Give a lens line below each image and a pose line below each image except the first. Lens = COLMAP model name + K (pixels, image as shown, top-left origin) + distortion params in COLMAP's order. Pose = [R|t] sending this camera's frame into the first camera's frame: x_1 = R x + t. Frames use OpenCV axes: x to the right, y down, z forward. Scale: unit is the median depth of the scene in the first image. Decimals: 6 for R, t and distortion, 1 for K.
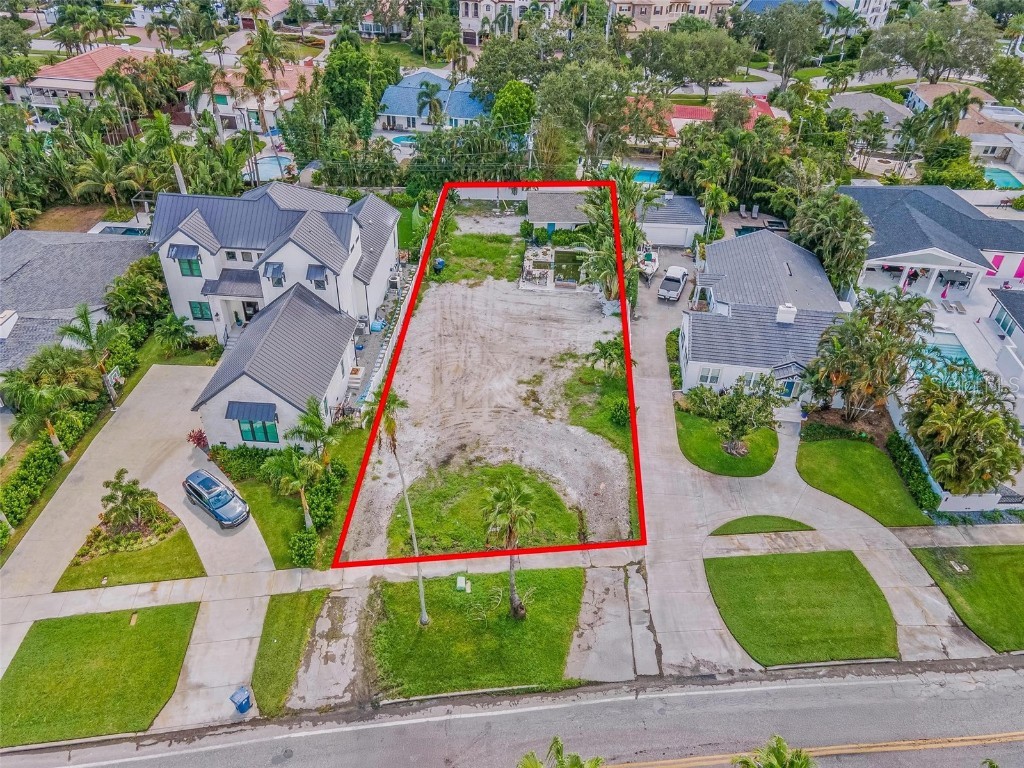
lens RADIAL K [[763.3, 0, 517.7], [0, 763.3, 383.8], [0, 0, 1]] dist [0.036413, -0.000241]
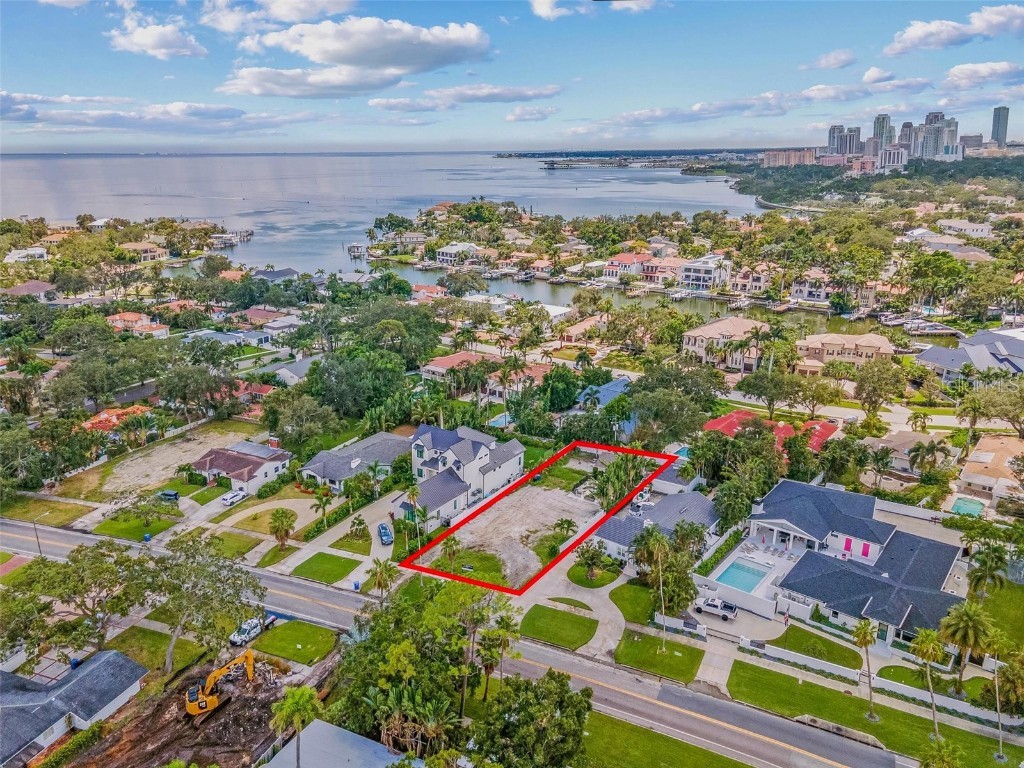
lens RADIAL K [[766.3, 0, 495.9], [0, 766.3, 319.5], [0, 0, 1]] dist [0.048293, -0.001326]
pose [[0.849742, 0.071313, -0.522353, 0.996436], [-0.274497, 0.905757, -0.322885, 0.179598], [0.450100, 0.417754, 0.789235, -0.976753]]
